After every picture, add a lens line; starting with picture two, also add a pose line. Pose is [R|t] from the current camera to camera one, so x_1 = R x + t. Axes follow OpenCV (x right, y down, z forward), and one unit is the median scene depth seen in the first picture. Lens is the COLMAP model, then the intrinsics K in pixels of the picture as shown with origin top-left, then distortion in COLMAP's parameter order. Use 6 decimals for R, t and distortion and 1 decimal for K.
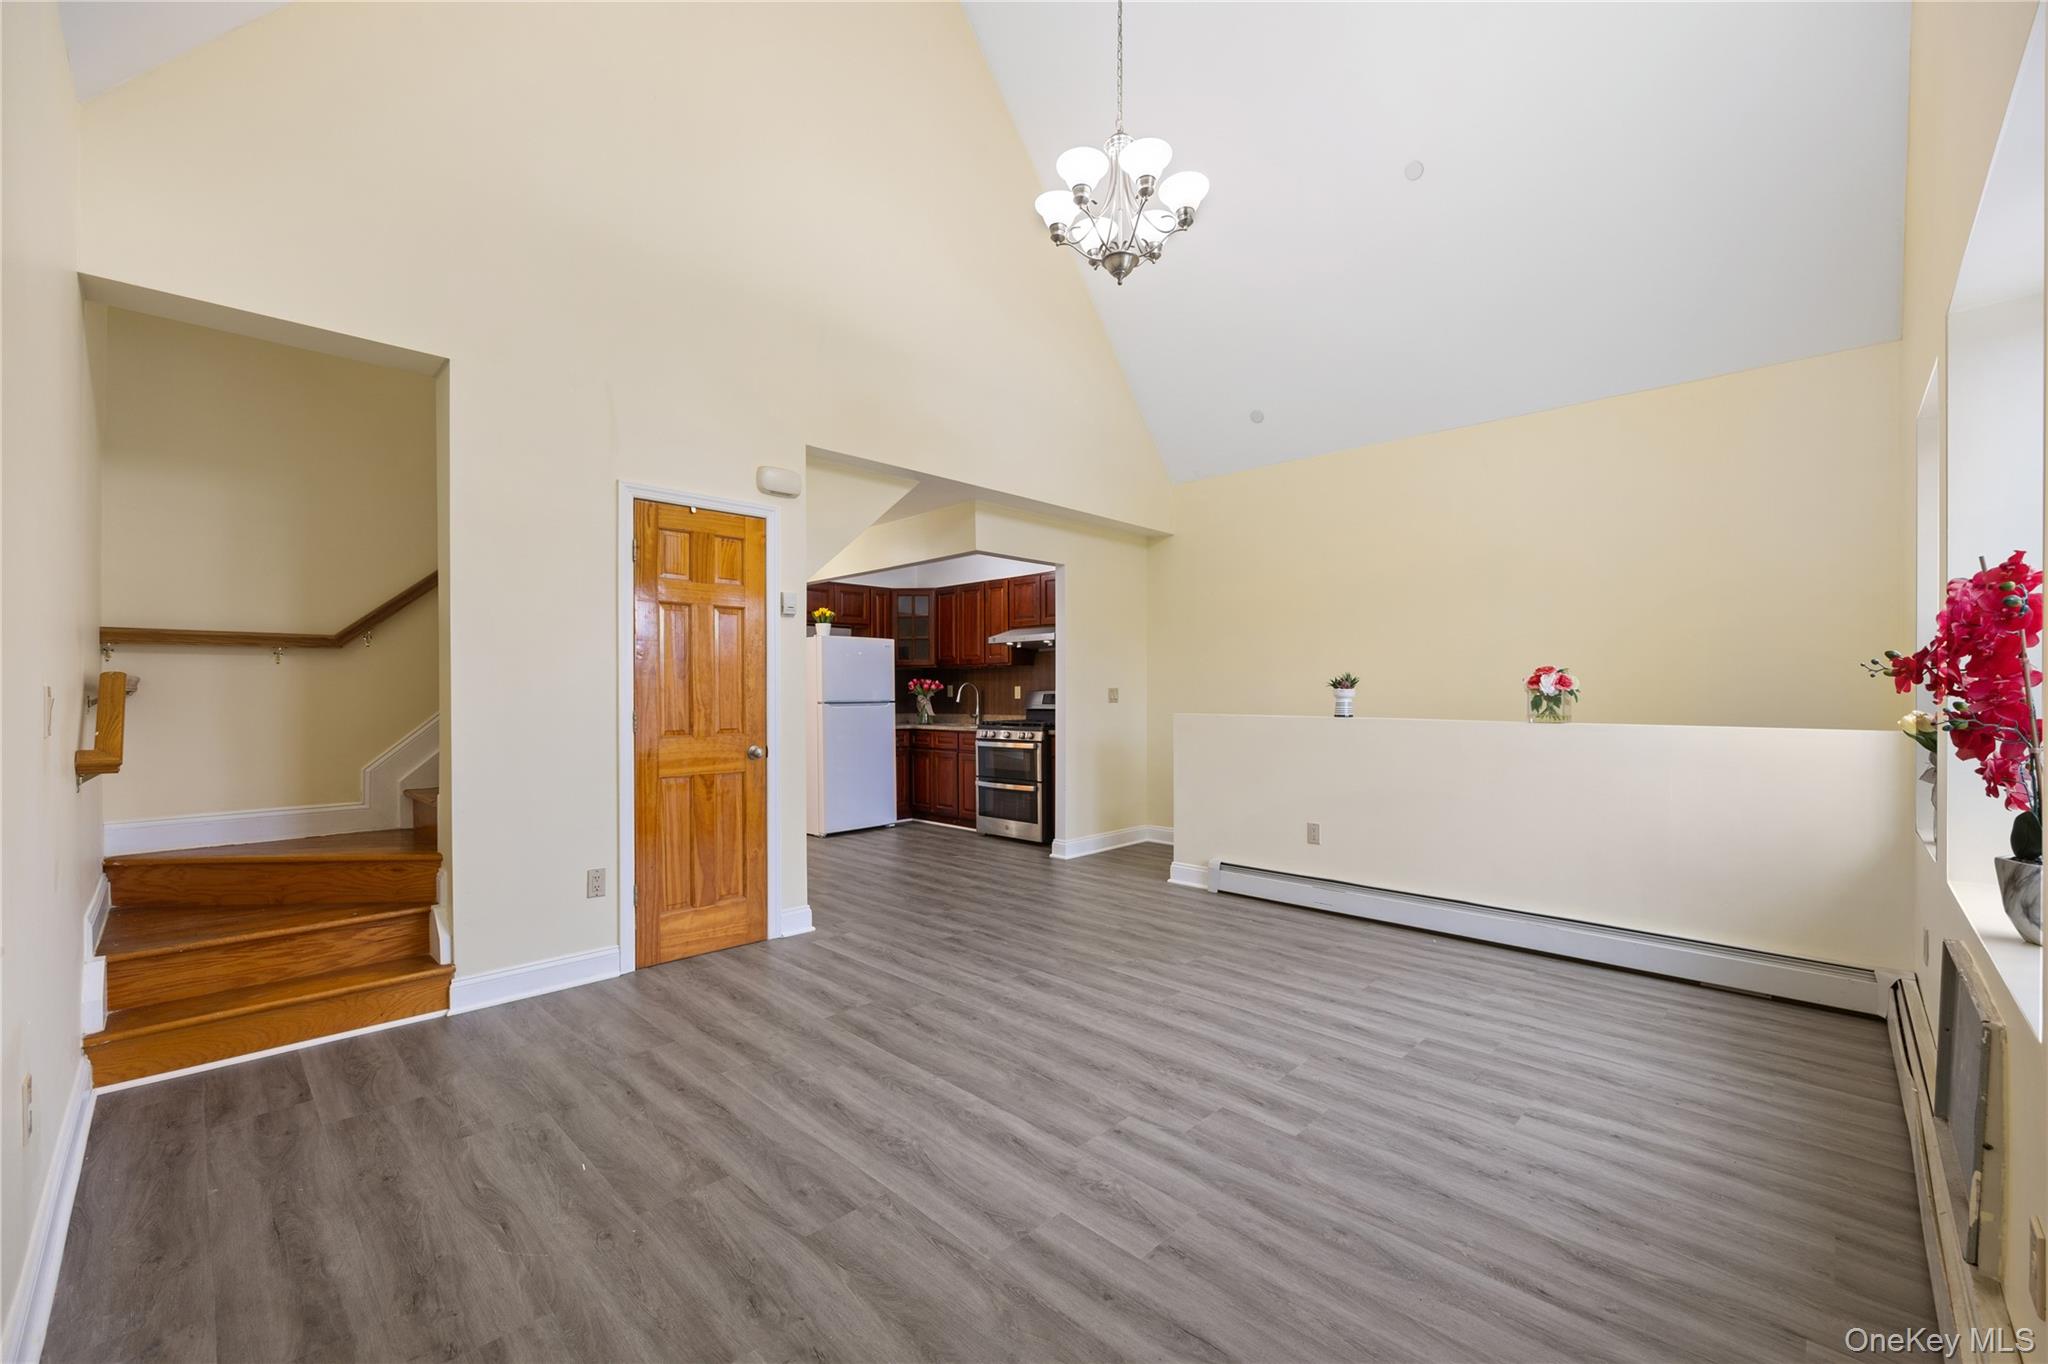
lens RADIAL K [[828.4, 0, 1014.8], [0, 828.4, 694.8], [0, 0, 1]] dist [-0.002931, 0.000033]
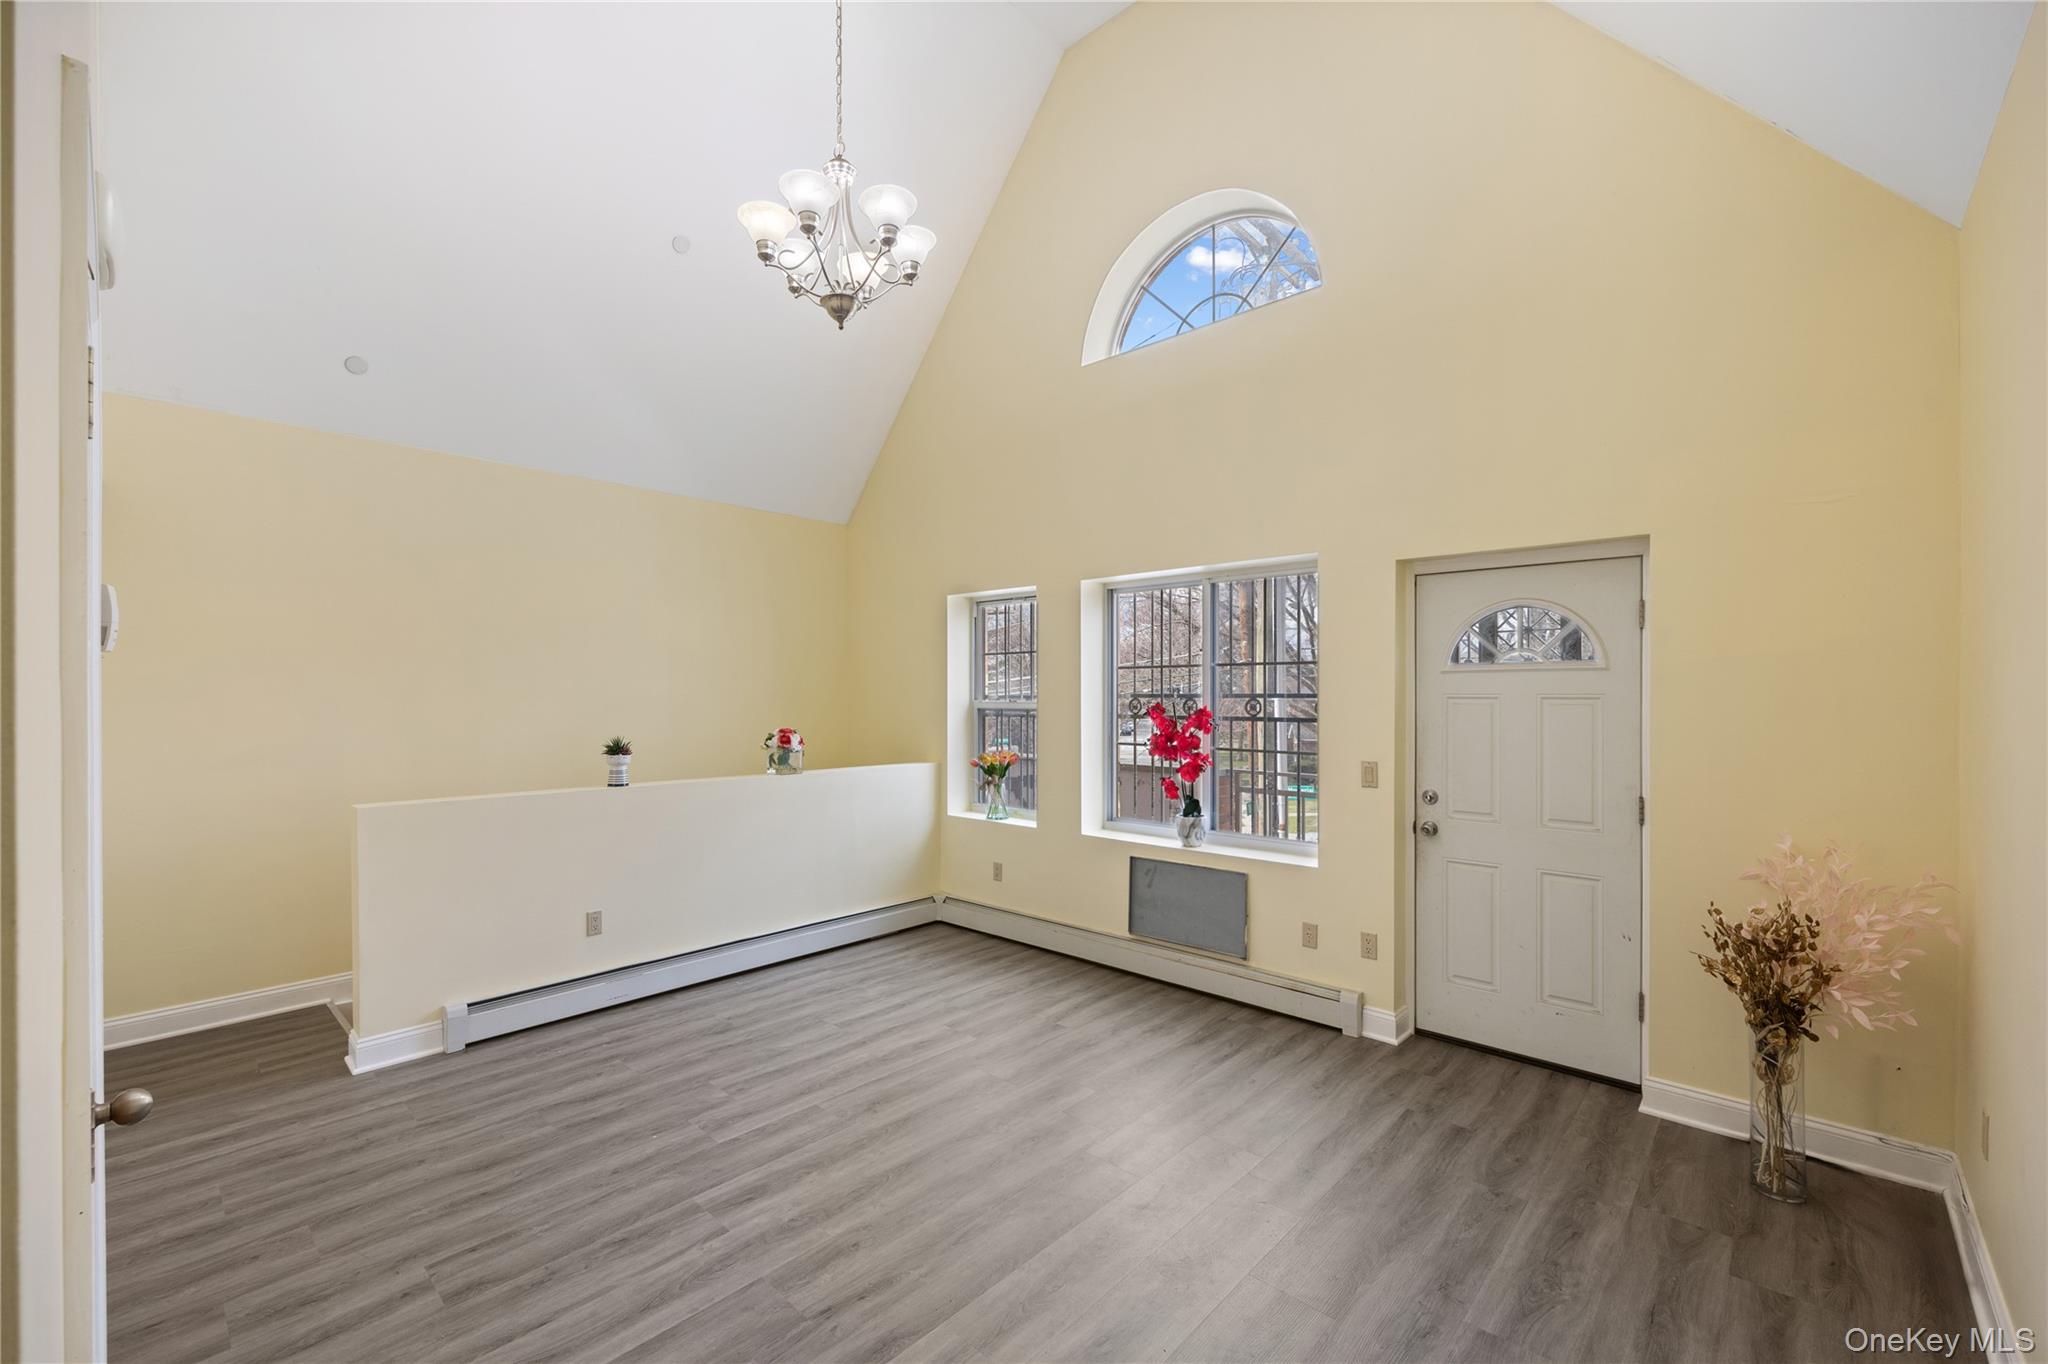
lens RADIAL K [[856.7, 0, 1021.0], [0, 856.7, 688.1], [0, 0, 1]] dist [-0.002442, -0.000046]
pose [[-0.037529, 0.002384, 0.999293, -0.845355], [0.000895, 0.999997, -0.002352, -0.117824], [-0.999295, 0.000806, -0.037531, 0.885378]]
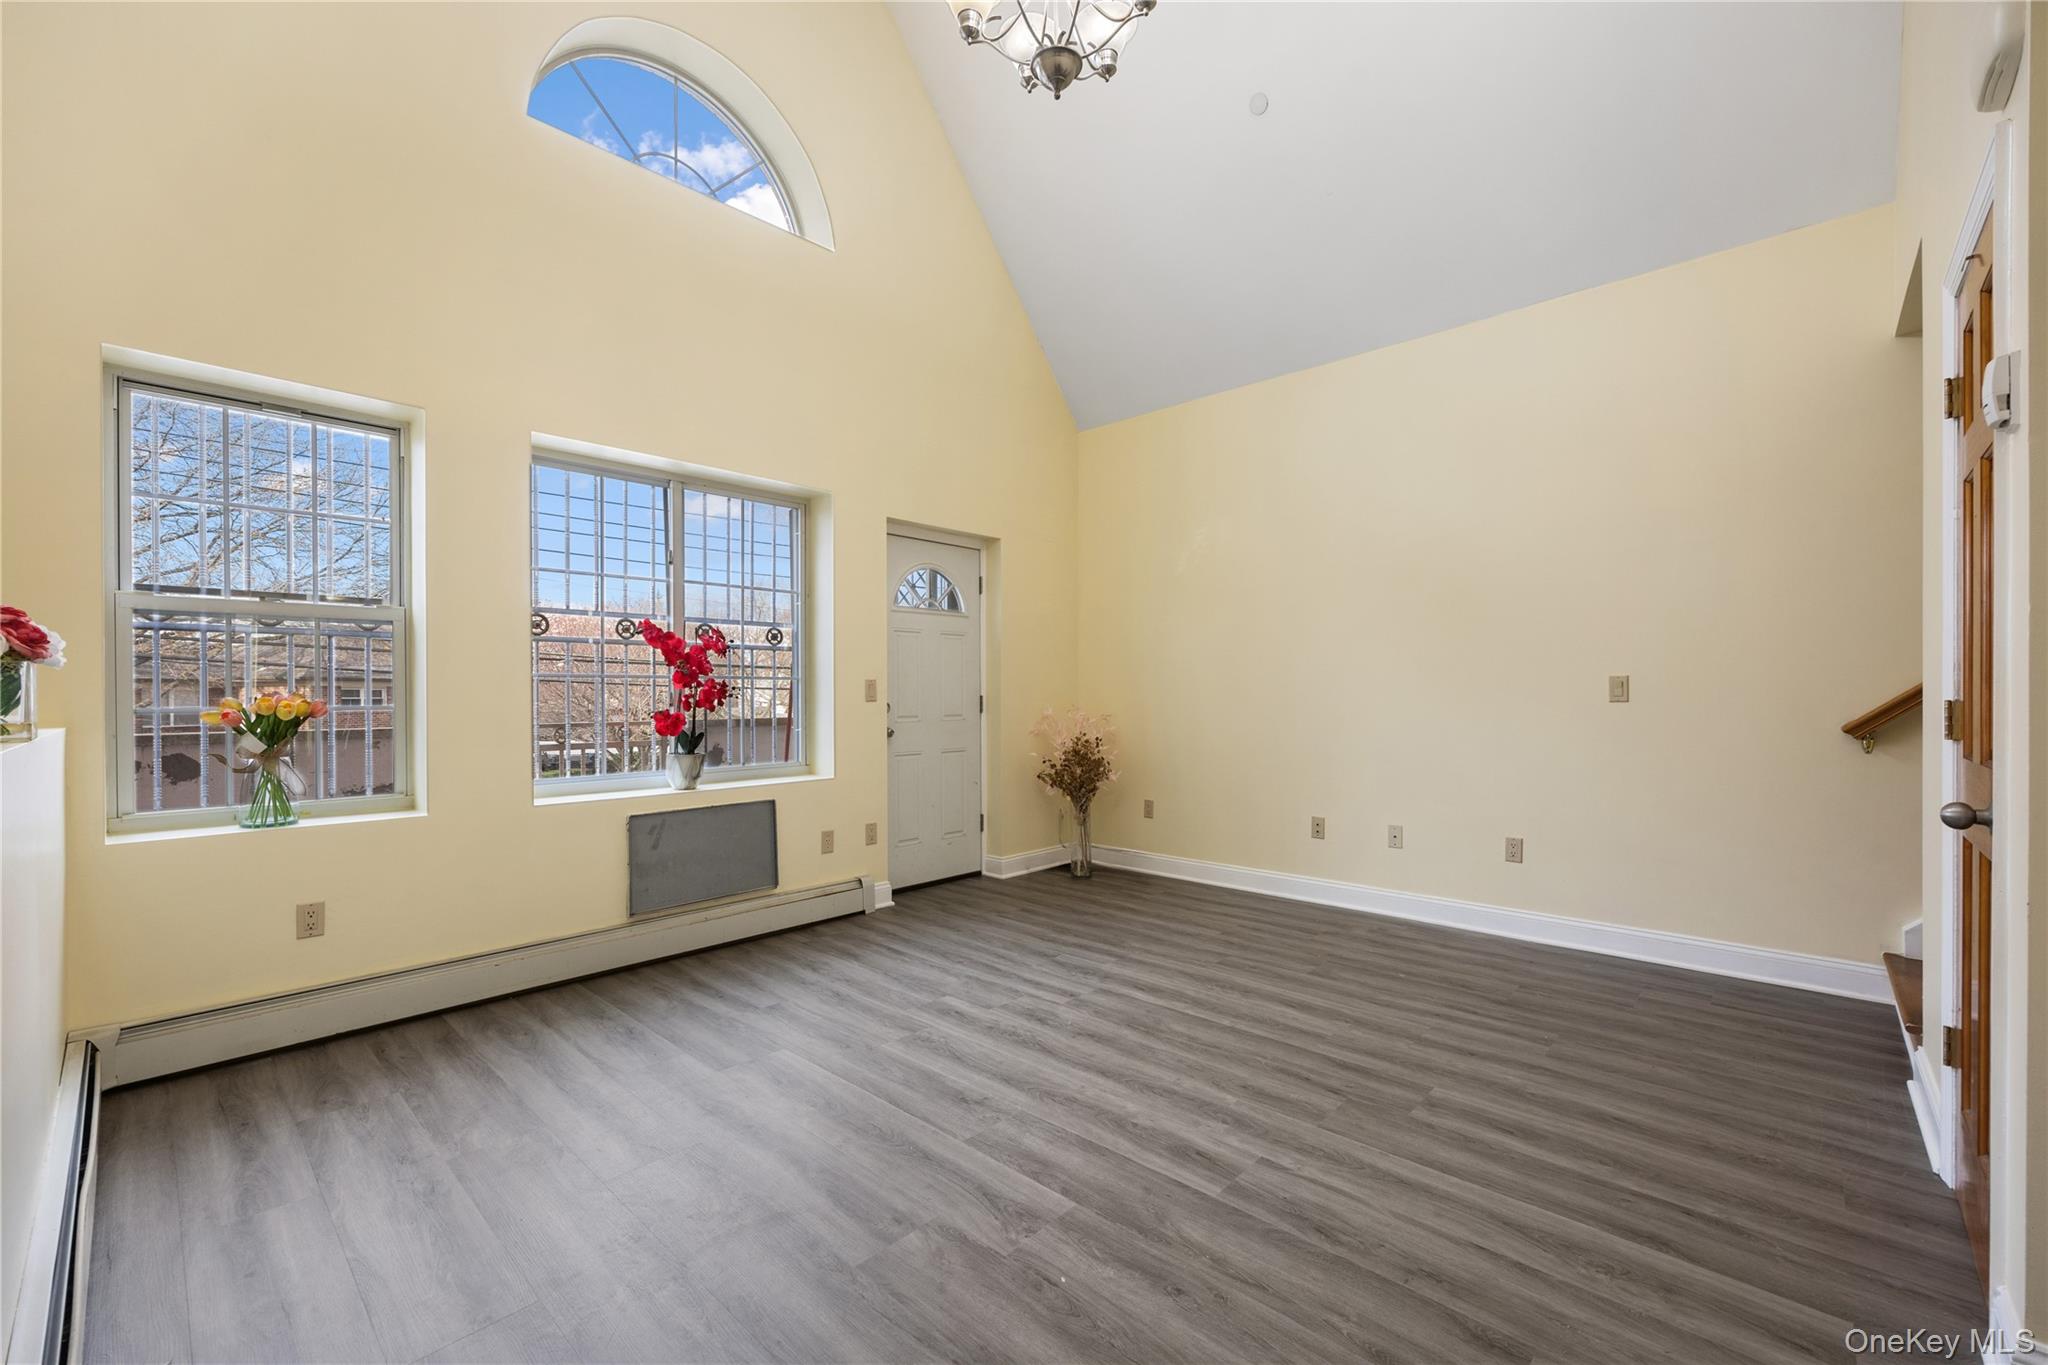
lens RADIAL K [[828.4, 0, 1014.8], [0, 828.4, 695.3], [0, 0, 1]] dist [-0.002931, 0.000033]
pose [[-0.999590, 0.002952, -0.028475, 0.195997], [0.002832, 0.999987, 0.004267, 0.009873], [0.028487, 0.004184, -0.999585, 1.804746]]
